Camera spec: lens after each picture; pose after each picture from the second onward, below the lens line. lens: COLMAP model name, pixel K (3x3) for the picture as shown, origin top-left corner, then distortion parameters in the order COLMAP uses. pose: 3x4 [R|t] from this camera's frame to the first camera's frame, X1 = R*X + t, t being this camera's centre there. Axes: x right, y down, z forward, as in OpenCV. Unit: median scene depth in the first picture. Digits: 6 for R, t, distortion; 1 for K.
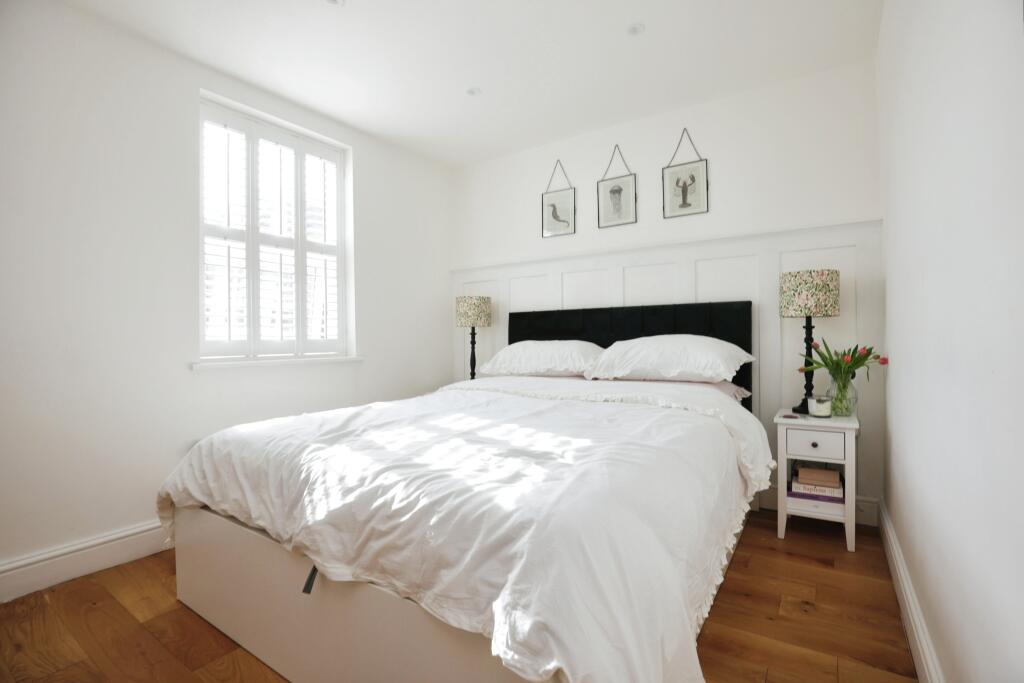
lens RADIAL K [[474.3, 0, 510.3], [0, 474.3, 337.0], [0, 0, 1]] dist [-0.029677, 0.001455]
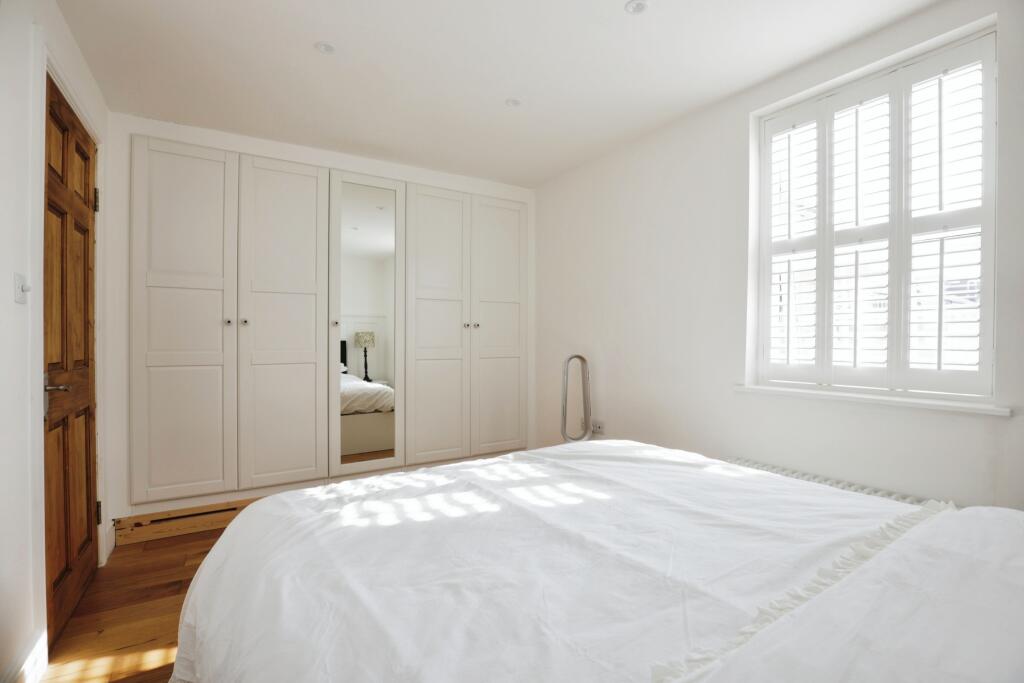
lens RADIAL K [[474.3, 0, 510.0], [0, 474.3, 345.0], [0, 0, 1]] dist [-0.029677, 0.001455]
pose [[-0.407225, 0.014625, -0.913211, 0.408944], [-0.004067, 0.999833, 0.017826, -0.040067], [0.913319, 0.010974, -0.407098, 0.802051]]
